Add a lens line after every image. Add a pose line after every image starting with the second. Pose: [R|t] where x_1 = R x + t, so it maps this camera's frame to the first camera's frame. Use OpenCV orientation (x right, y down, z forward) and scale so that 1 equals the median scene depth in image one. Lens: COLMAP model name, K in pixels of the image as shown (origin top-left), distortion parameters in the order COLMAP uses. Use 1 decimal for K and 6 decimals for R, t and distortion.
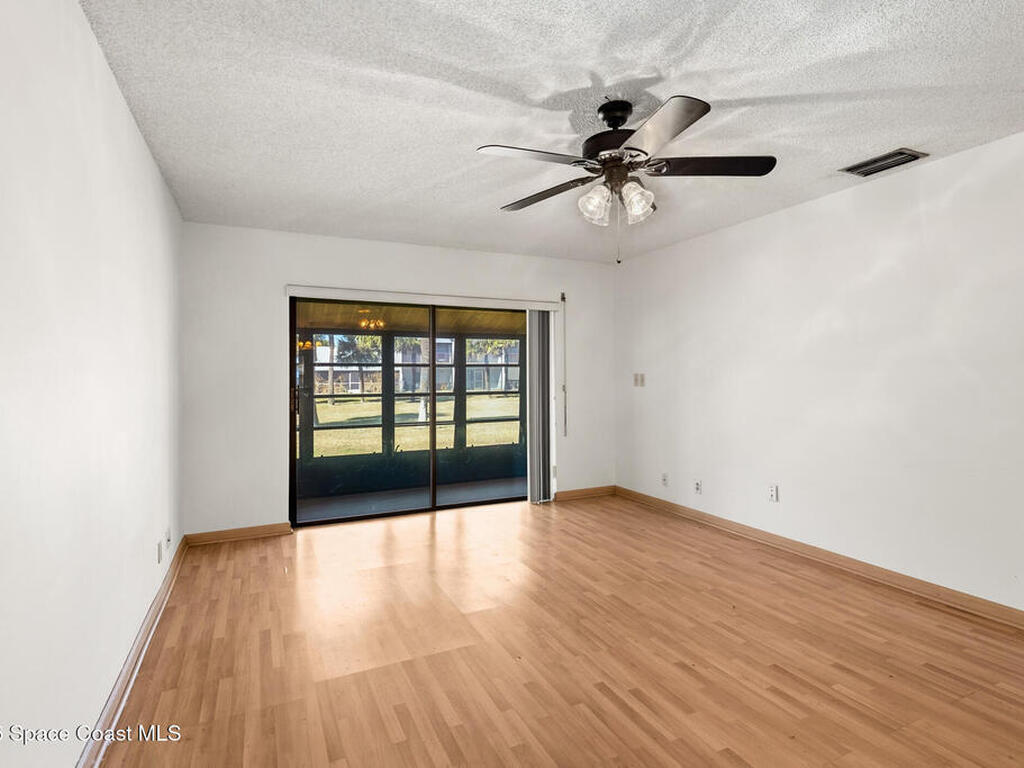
lens RADIAL K [[530.1, 0, 512.0], [0, 530.1, 384.0], [0, 0, 1]] dist [0.000627, -0.000772]
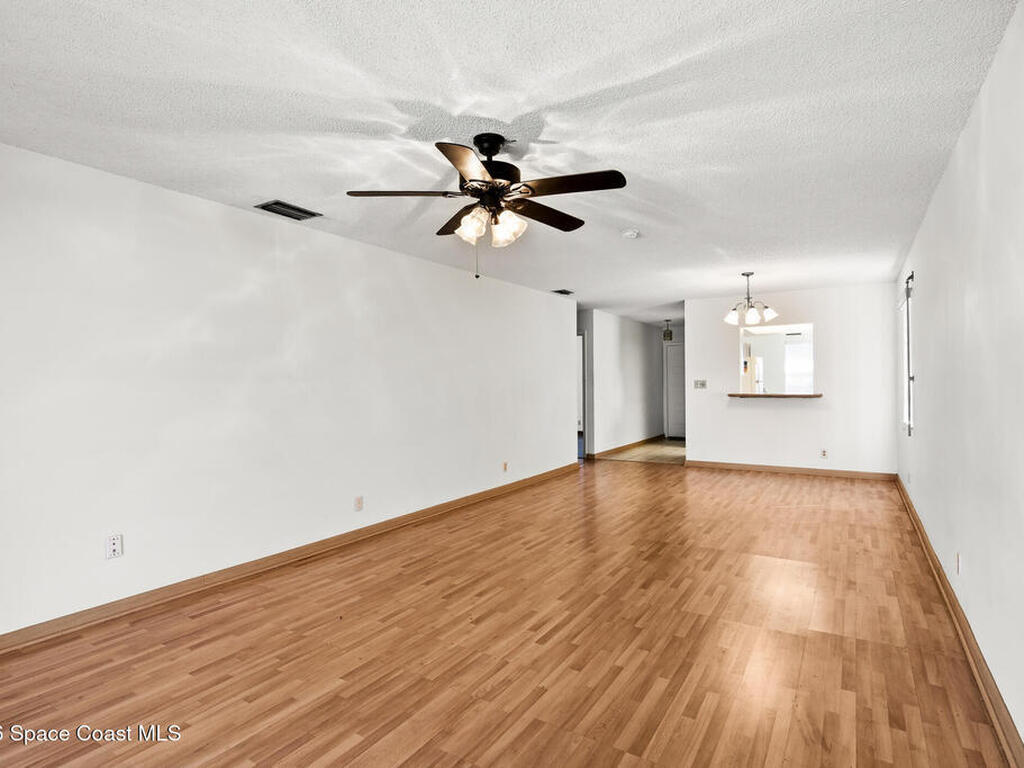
lens RADIAL K [[549.4, 0, 512.9], [0, 549.4, 392.0], [0, 0, 1]] dist [0.002314, 0.000291]
pose [[-0.540665, 0.001630, 0.841237, -0.673024], [0.027996, 0.999479, 0.016057, -0.012522], [-0.840772, 0.032233, -0.540429, 1.362746]]
